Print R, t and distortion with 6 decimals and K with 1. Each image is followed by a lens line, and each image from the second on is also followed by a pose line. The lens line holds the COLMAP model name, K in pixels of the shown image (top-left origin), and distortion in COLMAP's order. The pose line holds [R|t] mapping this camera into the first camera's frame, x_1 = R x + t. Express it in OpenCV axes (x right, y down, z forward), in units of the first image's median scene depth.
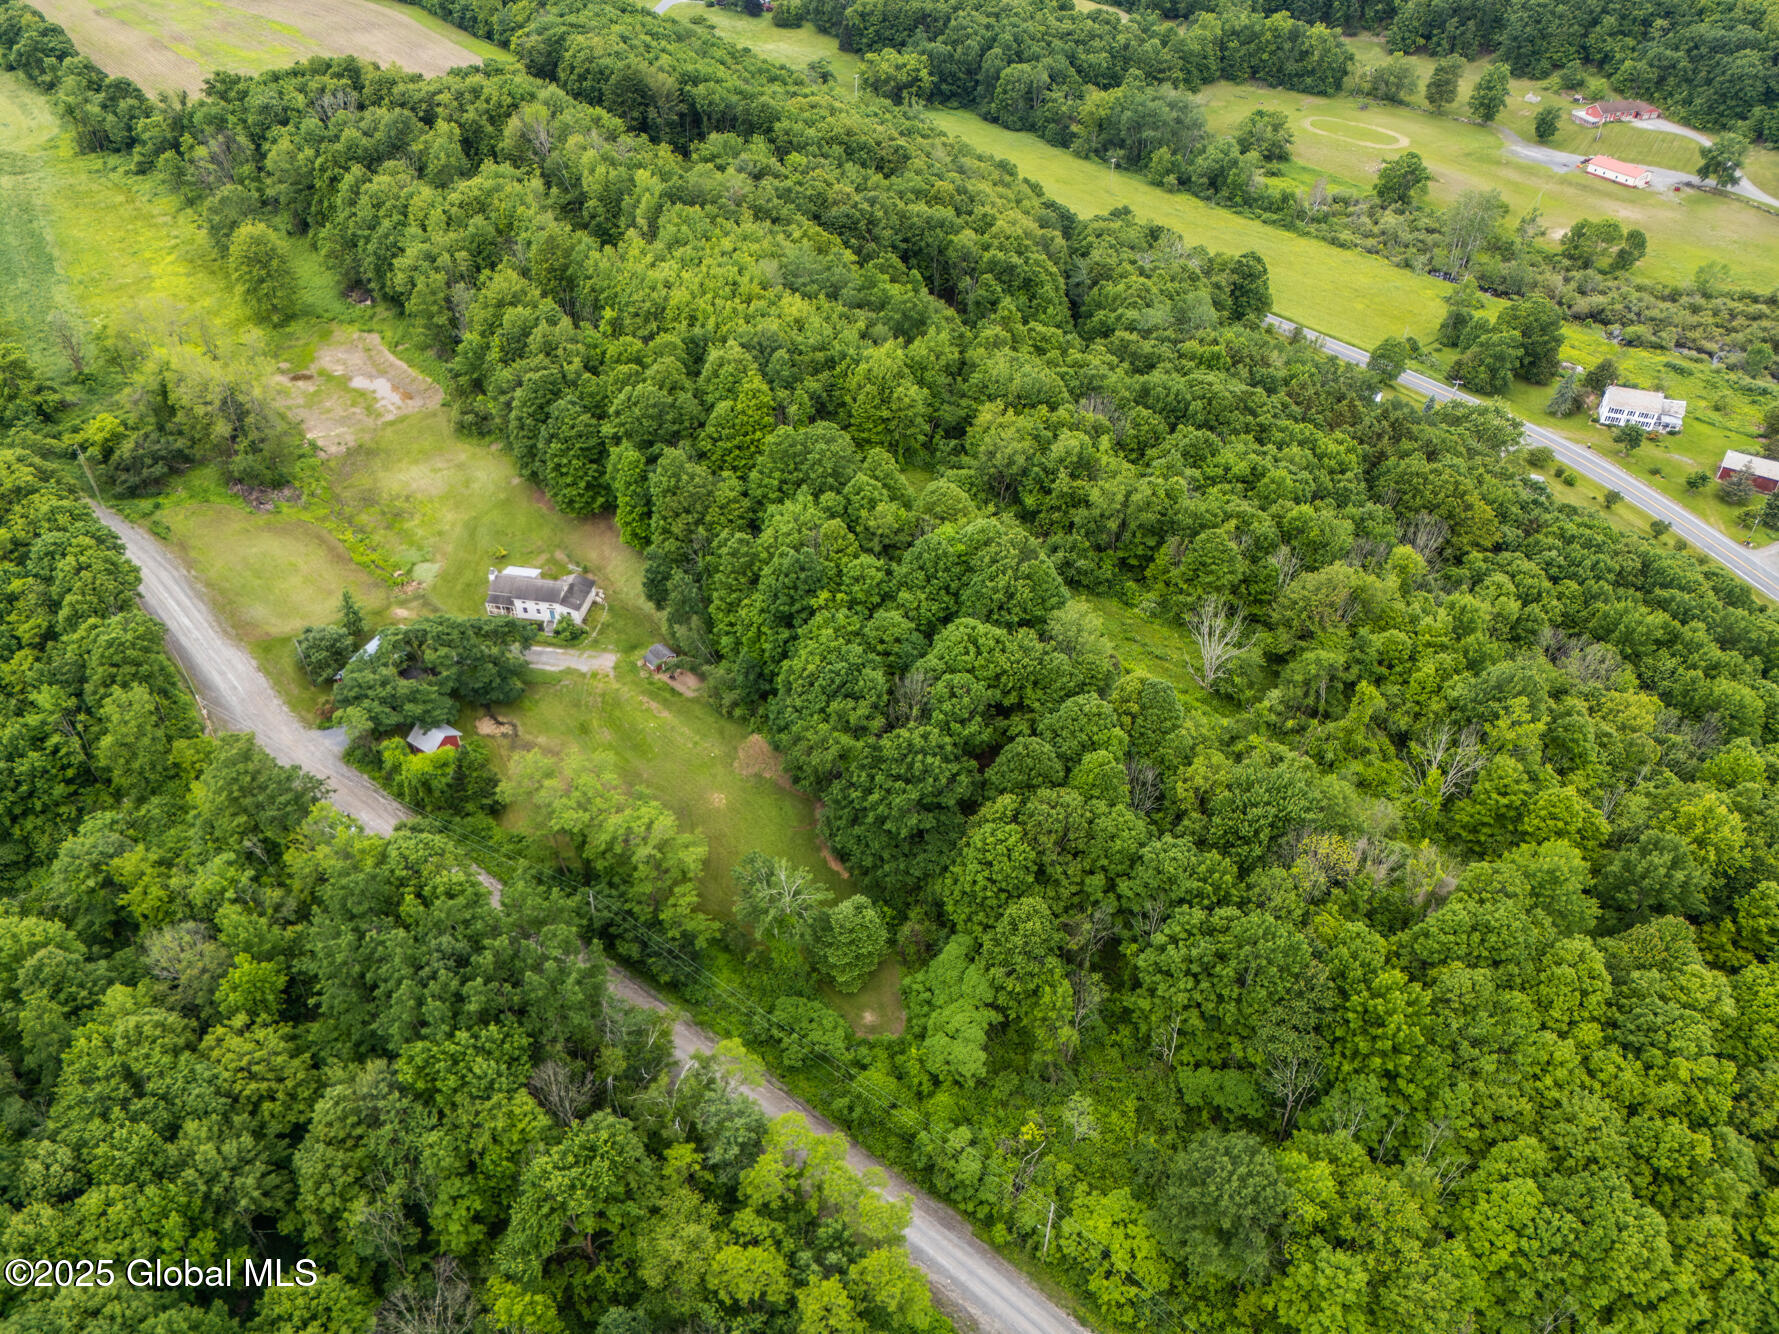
lens RADIAL K [[1229.0, 0, 889.5], [0, 1229.0, 667.0], [0, 0, 1]] dist [0.092170, -0.112819]
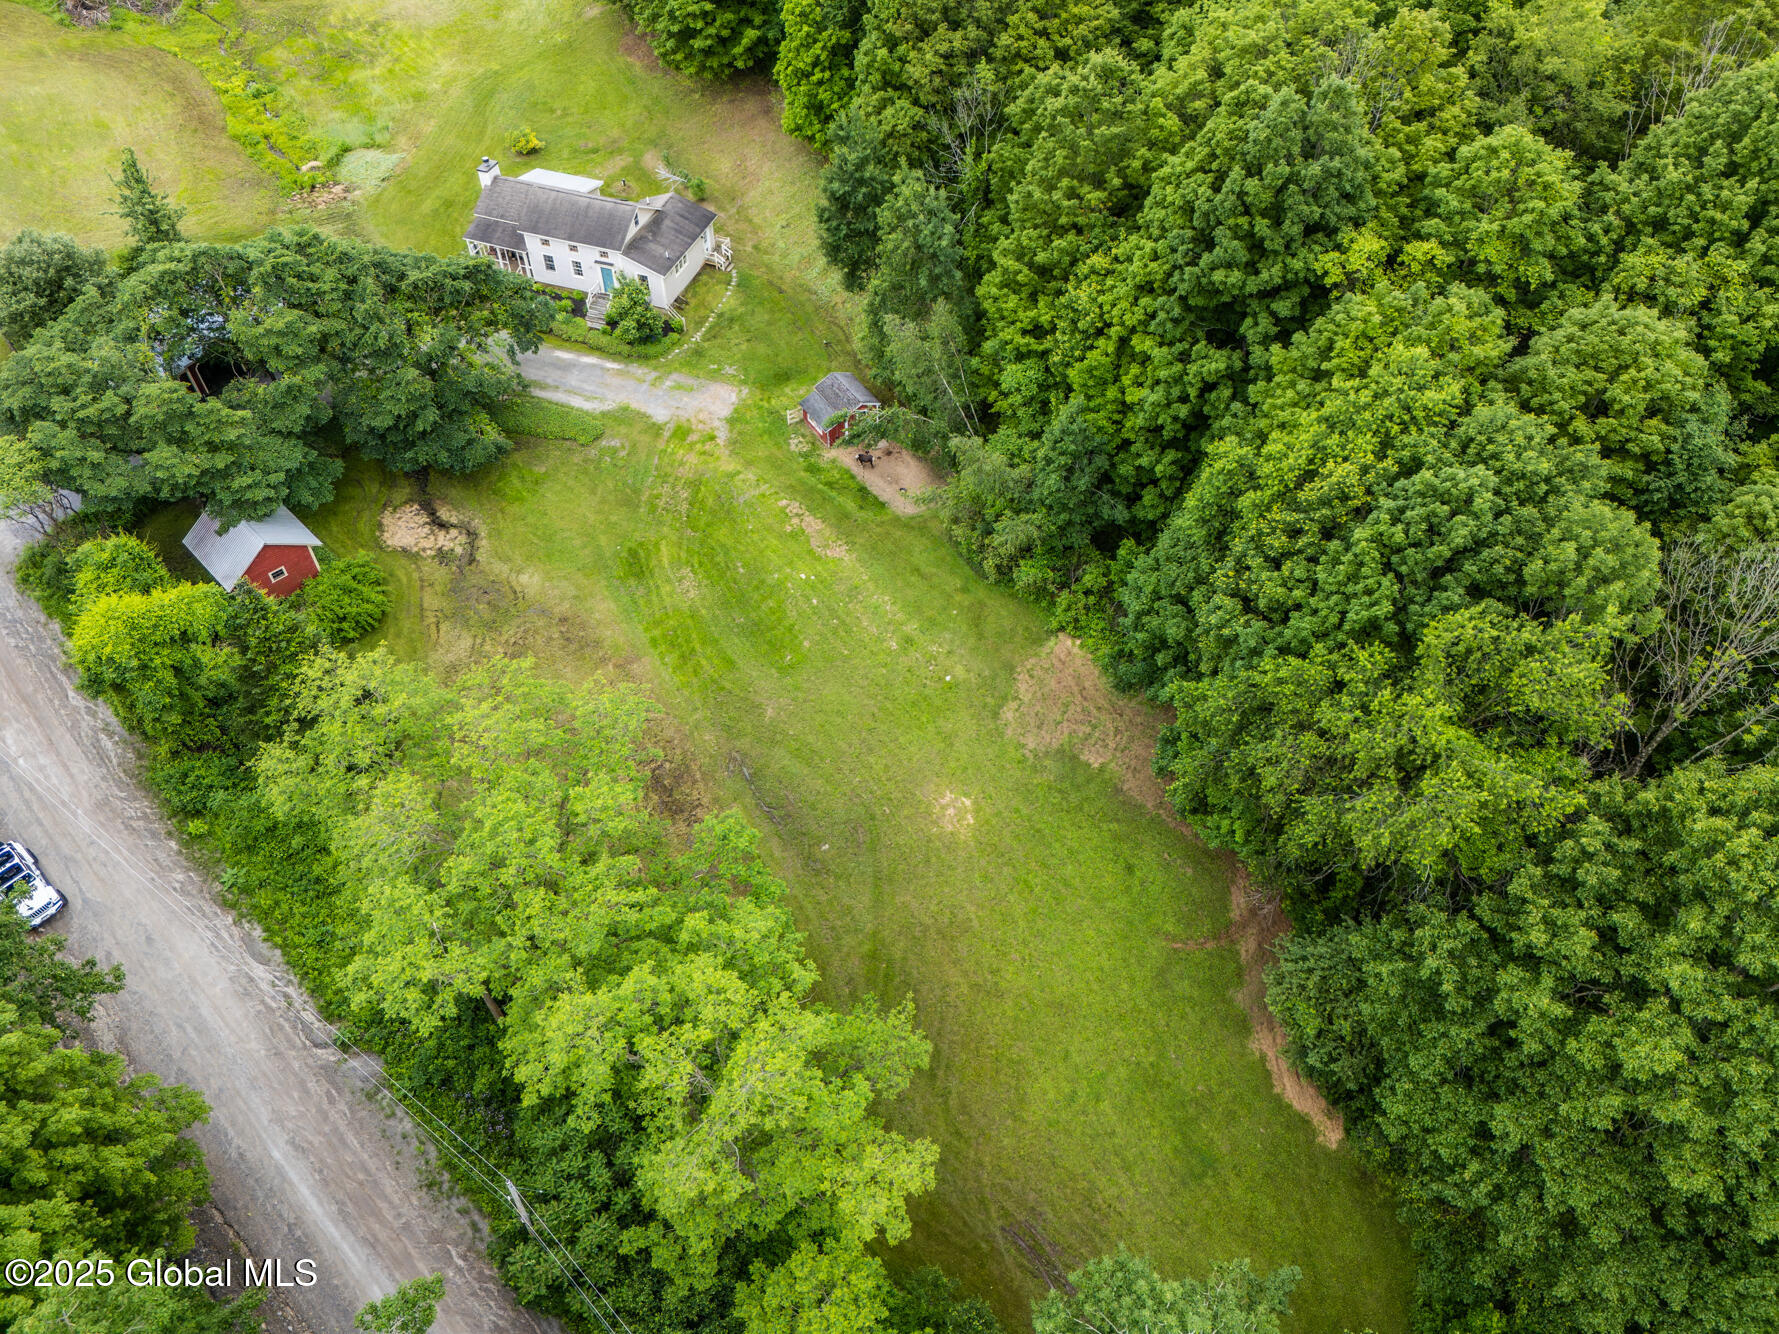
lens RADIAL K [[1229.0, 0, 889.5], [0, 1229.0, 667.0], [0, 0, 1]] dist [0.092170, -0.112819]
pose [[0.982031, 0.133254, -0.133637, -0.108835], [-0.110751, 0.980286, 0.163625, 0.008248], [0.152806, -0.145884, 0.977429, 0.614580]]
